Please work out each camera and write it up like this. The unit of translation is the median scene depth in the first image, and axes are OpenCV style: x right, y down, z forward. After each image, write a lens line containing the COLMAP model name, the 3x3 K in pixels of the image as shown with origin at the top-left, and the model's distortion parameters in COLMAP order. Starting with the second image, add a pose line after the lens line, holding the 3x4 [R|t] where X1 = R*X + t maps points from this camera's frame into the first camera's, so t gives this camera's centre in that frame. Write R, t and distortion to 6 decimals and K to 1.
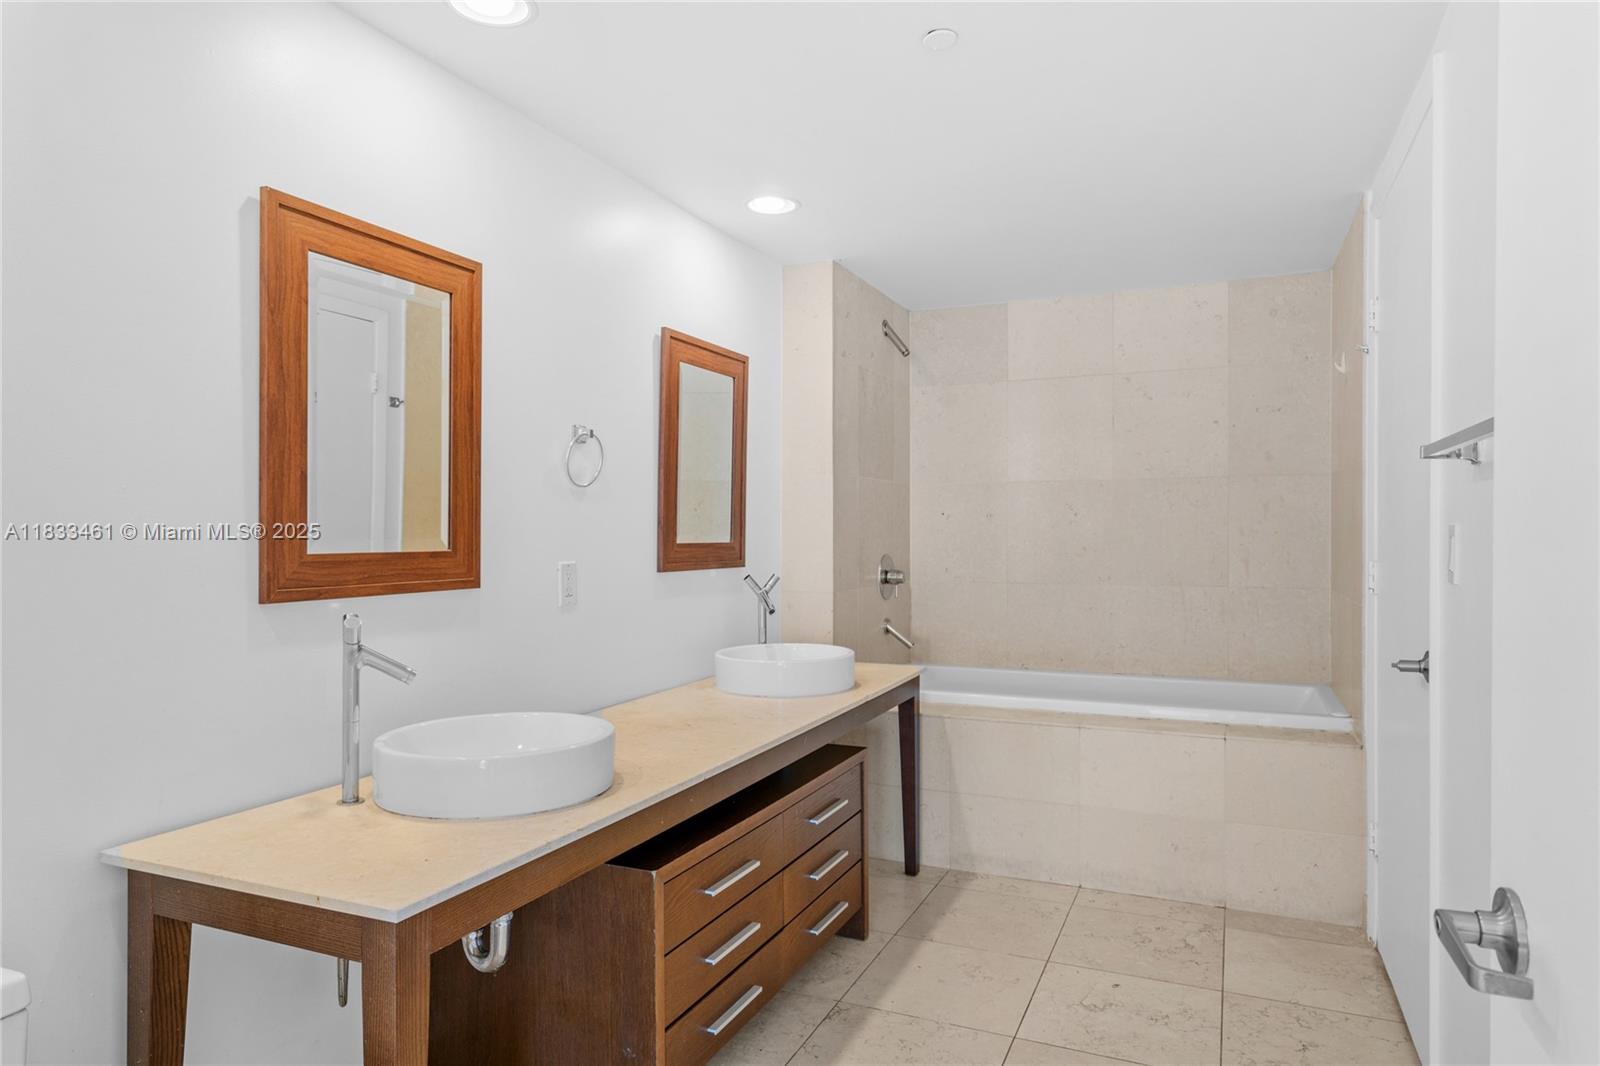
lens RADIAL K [[993.4, 0, 802.6], [0, 993.4, 516.9], [0, 0, 1]] dist [0.022937, 0.000231]
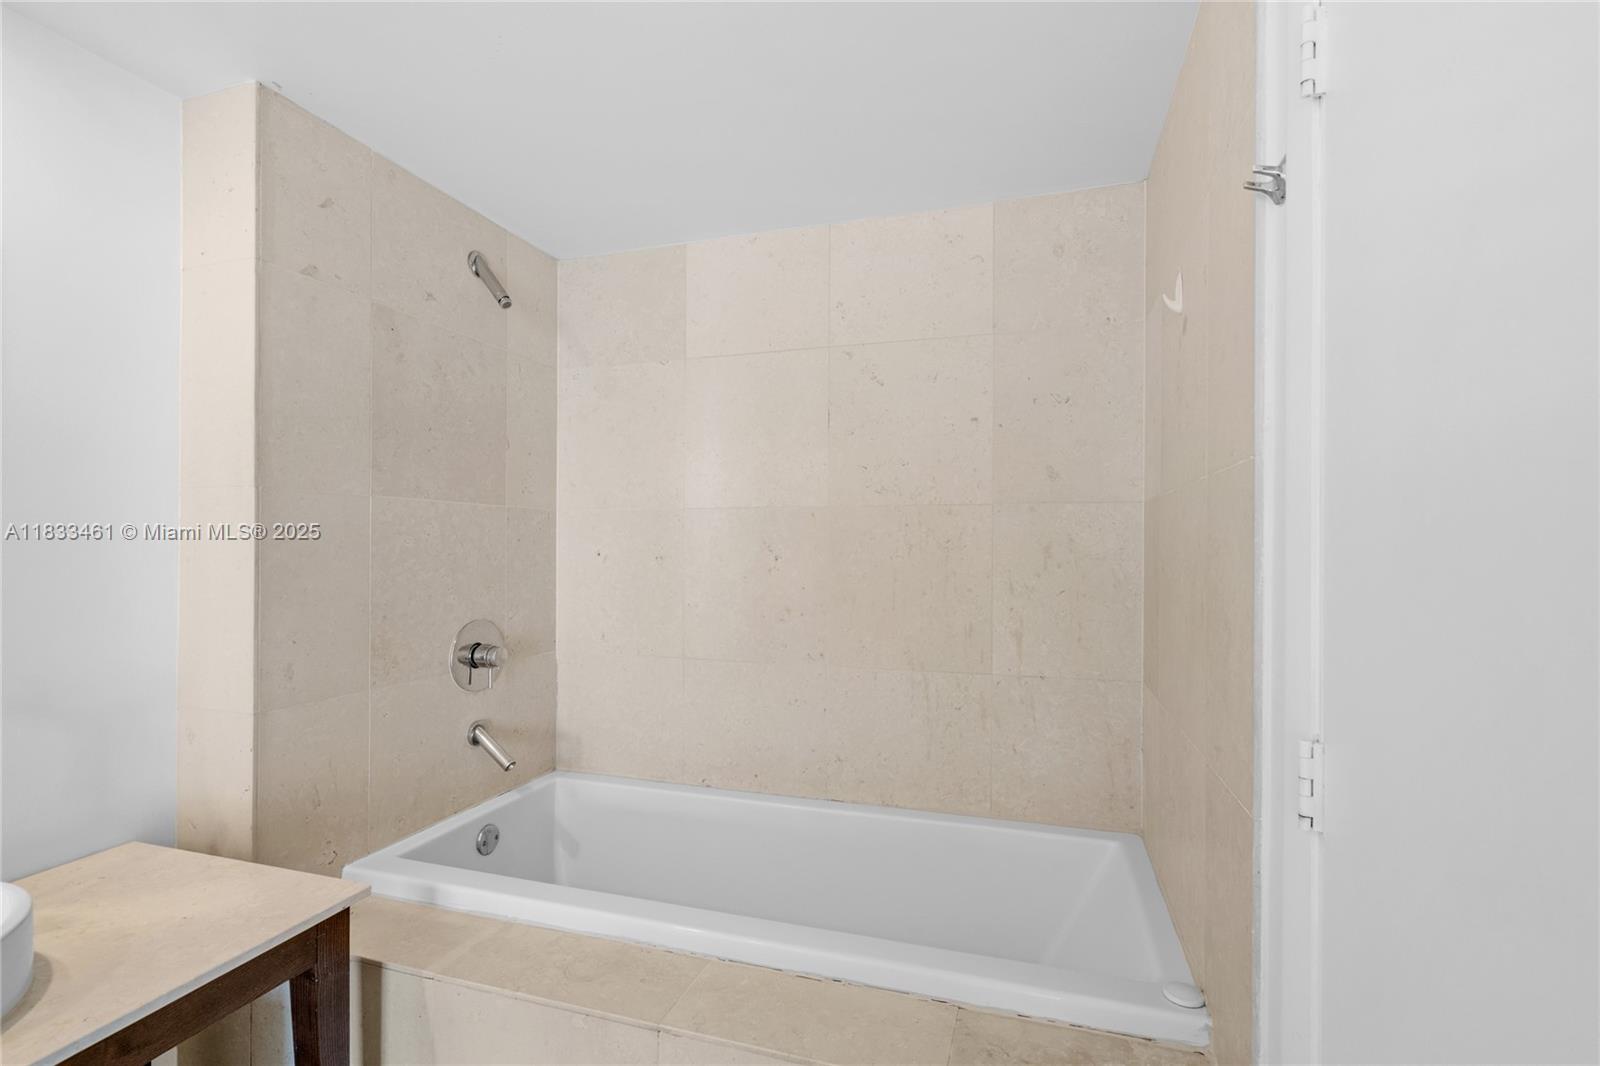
lens RADIAL K [[746.4, 0, 805.7], [0, 746.4, 524.0], [0, 0, 1]] dist [-0.000385, 0.000658]
pose [[0.994567, 0.010225, 0.103592, 0.254197], [-0.008670, 0.999843, -0.015456, -0.018798], [-0.103734, 0.014474, 0.994500, 0.526983]]
